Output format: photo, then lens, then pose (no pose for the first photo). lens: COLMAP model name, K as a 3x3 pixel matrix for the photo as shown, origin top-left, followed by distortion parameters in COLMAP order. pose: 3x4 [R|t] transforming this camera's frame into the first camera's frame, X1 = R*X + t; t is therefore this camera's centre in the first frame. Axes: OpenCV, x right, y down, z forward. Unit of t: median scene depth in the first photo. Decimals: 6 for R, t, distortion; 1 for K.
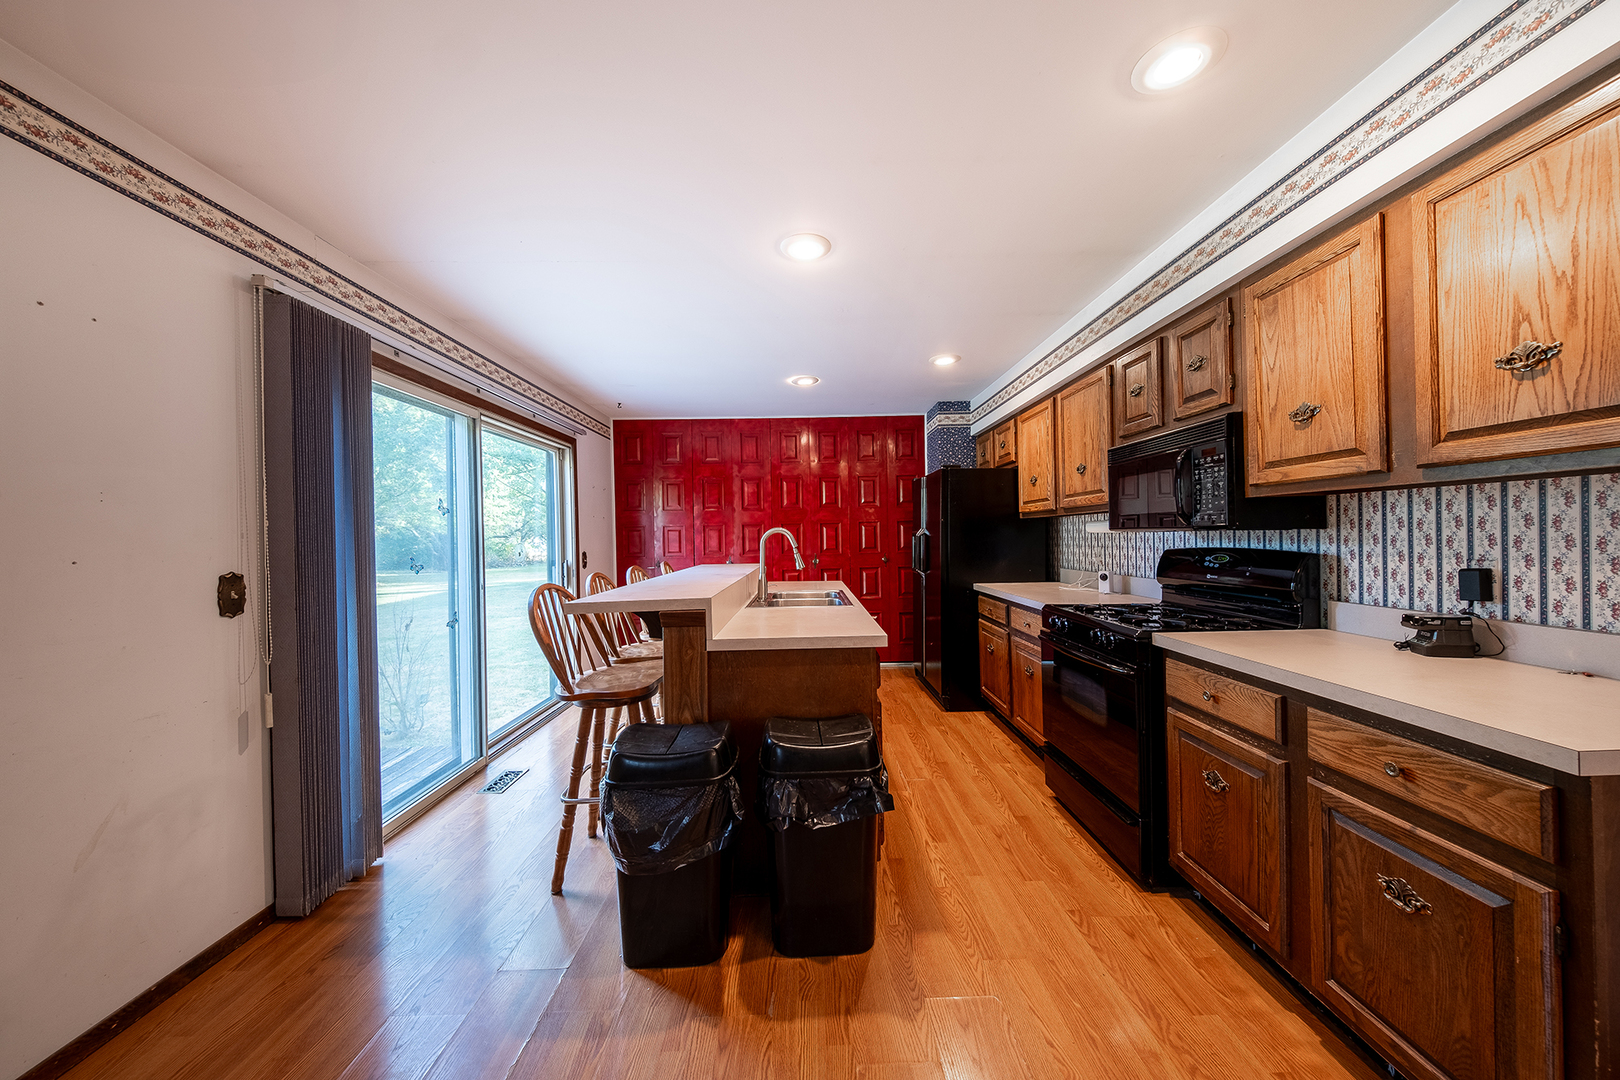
lens RADIAL K [[573.8, 0, 810.0], [0, 573.8, 540.0], [0, 0, 1]] dist [0.000527, -0.000147]
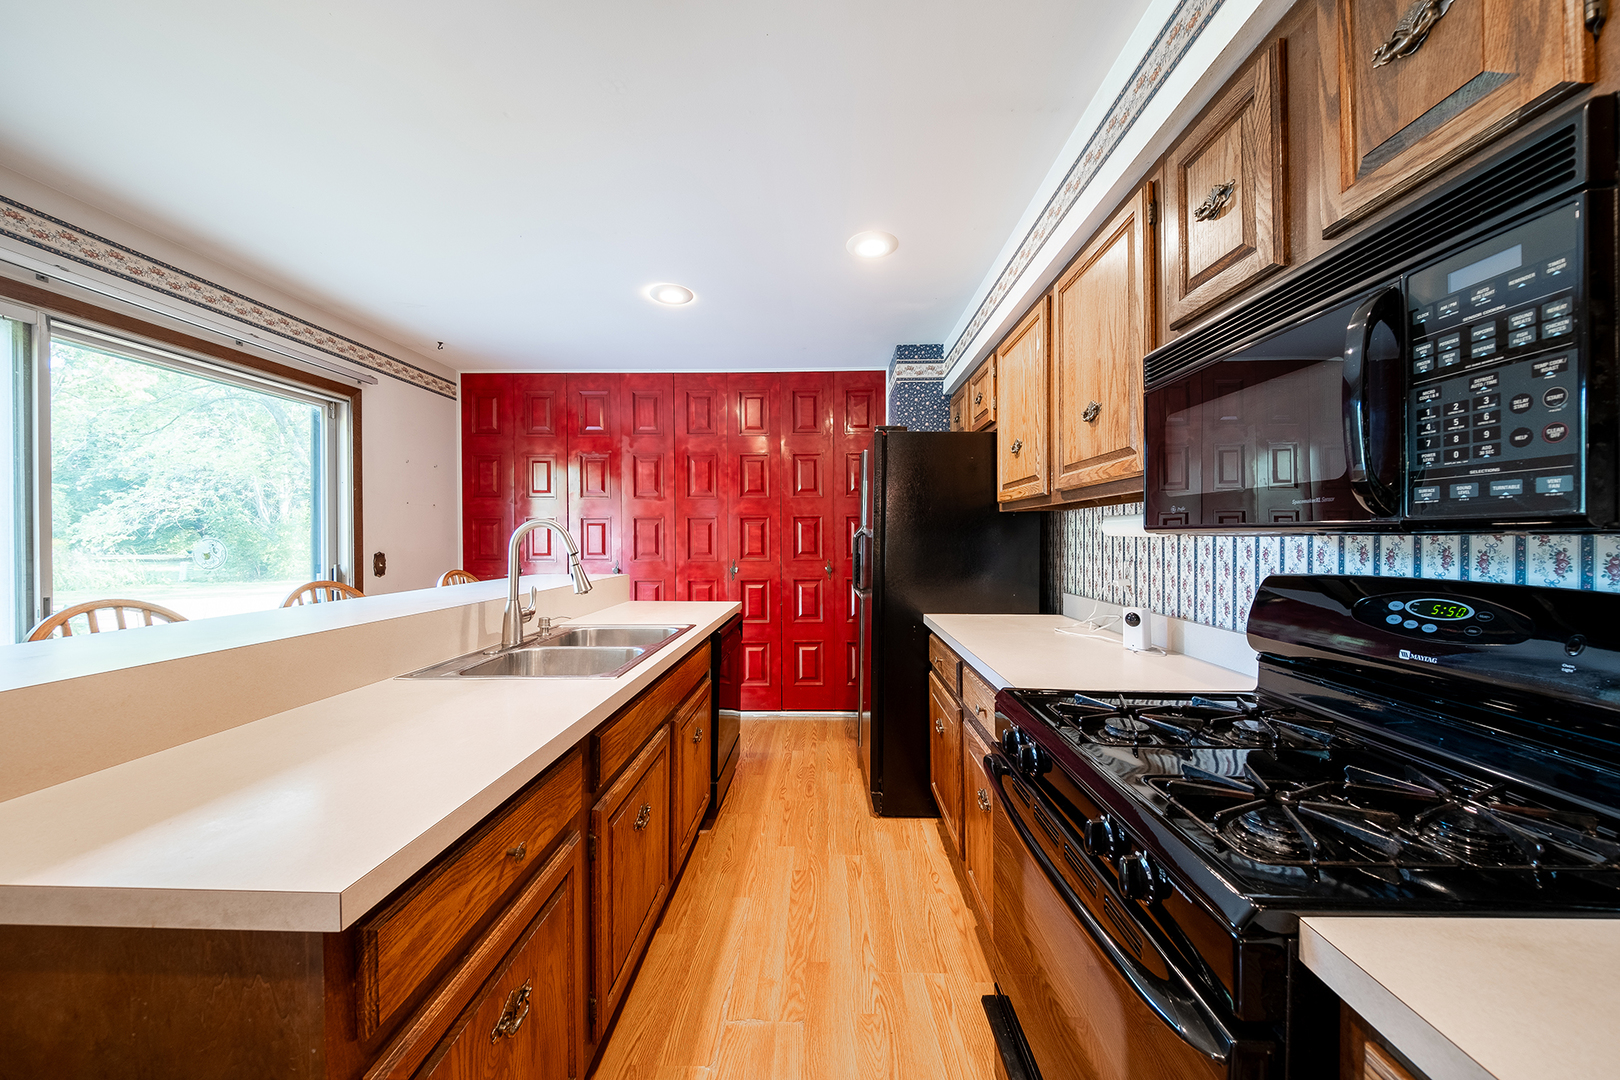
lens RADIAL K [[597.6, 0, 810.0], [0, 597.6, 540.0], [0, 0, 1]] dist [0.000402, -0.000121]
pose [[0.999450, 0.015058, -0.029556, 0.207438], [-0.015051, 0.999887, 0.000473, -0.005019], [0.029560, -0.000028, 0.999563, 0.397310]]
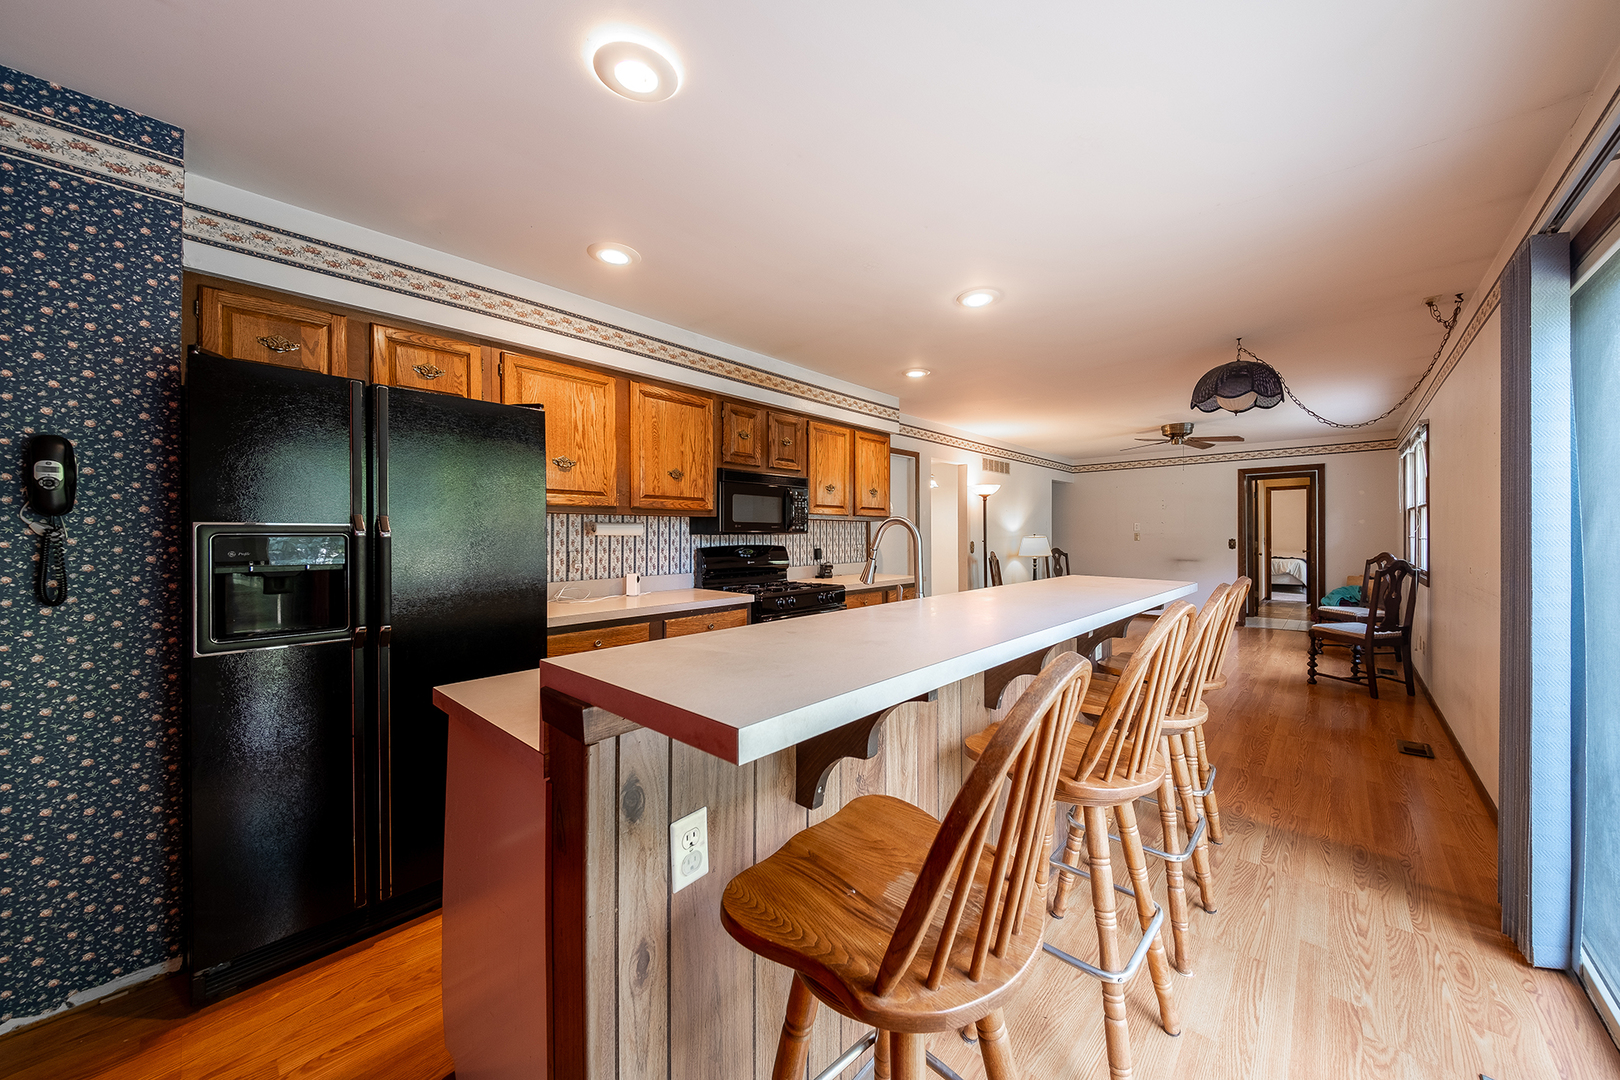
lens RADIAL K [[573.8, 0, 810.0], [0, 573.8, 540.0], [0, 0, 1]] dist [0.000527, -0.000147]
pose [[-0.740245, 0.018272, 0.672089, -0.365296], [0.020589, 0.999778, -0.004504, 0.006378], [-0.672022, 0.010503, -0.740457, 1.420998]]
